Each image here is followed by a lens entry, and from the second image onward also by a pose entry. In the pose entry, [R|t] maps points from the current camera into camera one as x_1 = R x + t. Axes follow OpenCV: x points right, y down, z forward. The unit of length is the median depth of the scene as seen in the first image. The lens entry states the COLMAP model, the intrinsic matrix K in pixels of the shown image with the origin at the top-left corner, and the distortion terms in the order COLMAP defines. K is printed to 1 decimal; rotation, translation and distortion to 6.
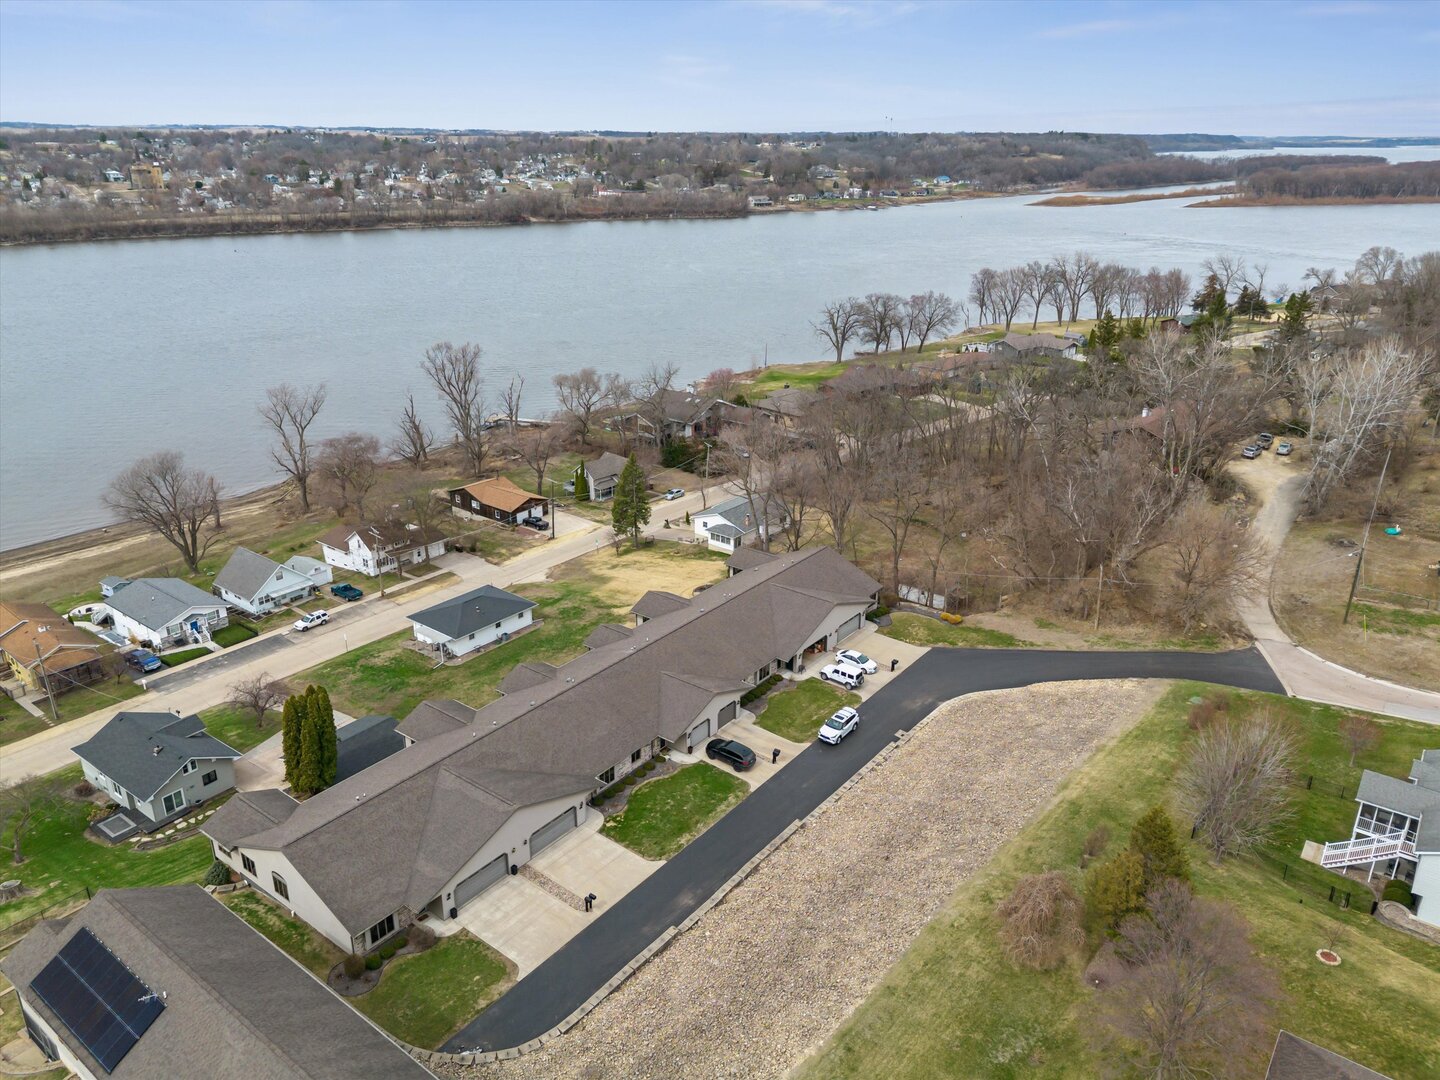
lens RADIAL K [[1014.9, 0, 721.8], [0, 1014.9, 541.3], [0, 0, 1]] dist [0.069879, -0.073227]
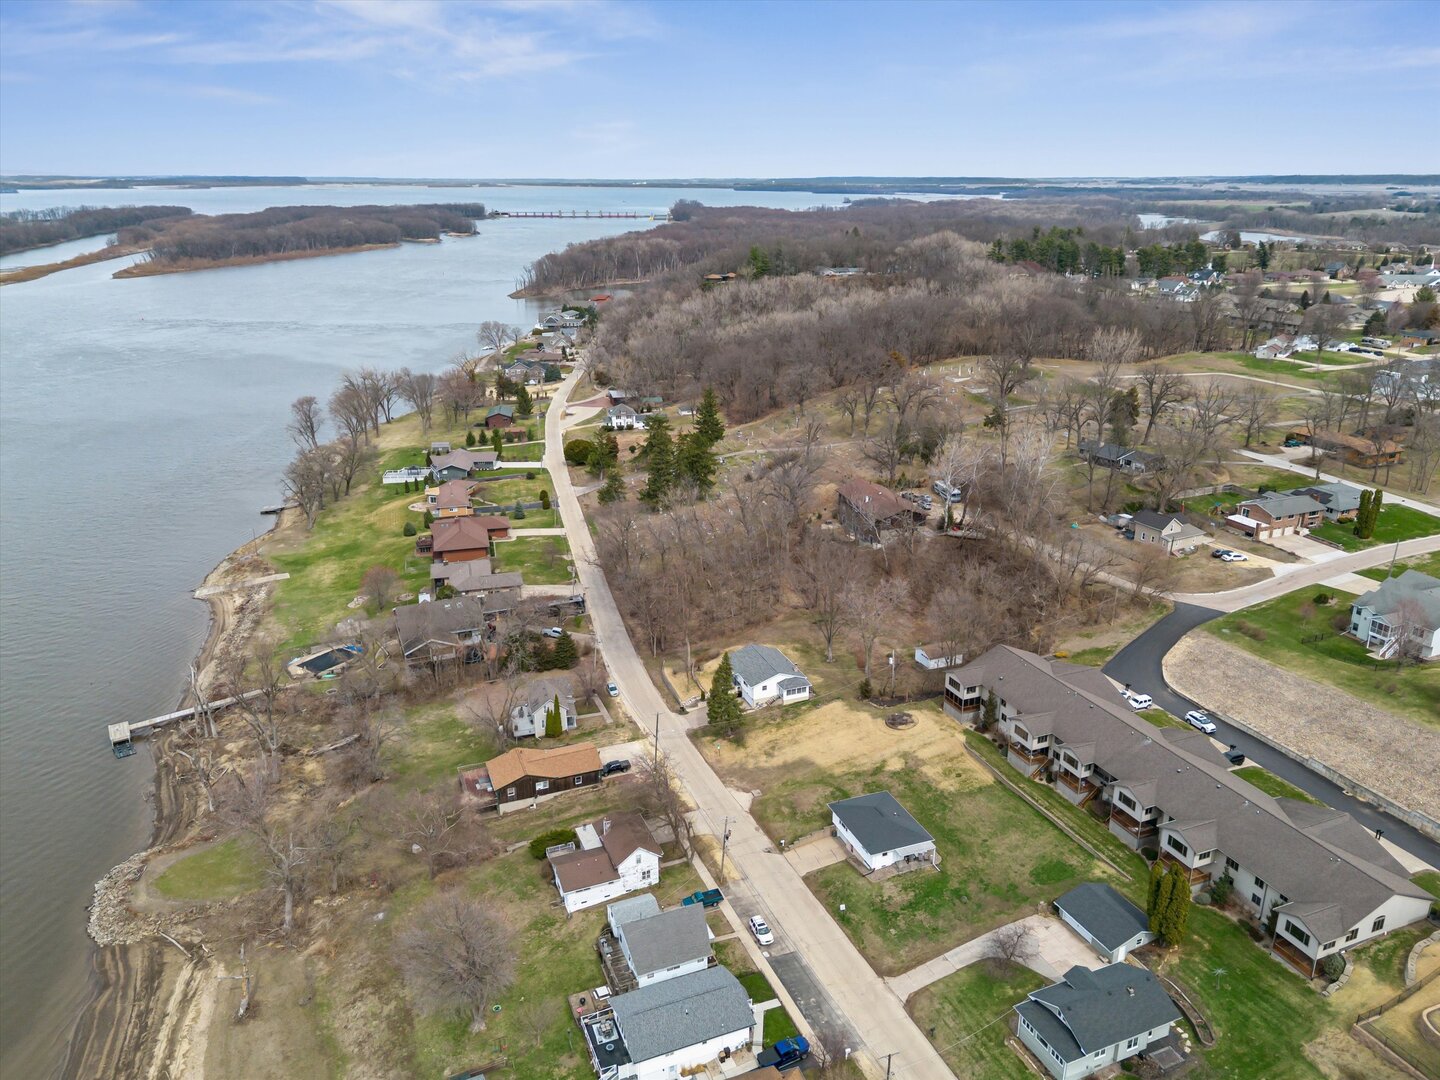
lens RADIAL K [[1026.3, 0, 728.4], [0, 1026.3, 538.3], [0, 0, 1]] dist [0.064129, -0.061821]
pose [[0.508954, -0.290388, 0.810333, -1.084941], [0.324957, 0.936540, 0.131515, -0.399286], [-0.797100, 0.196388, 0.571020, 0.399555]]
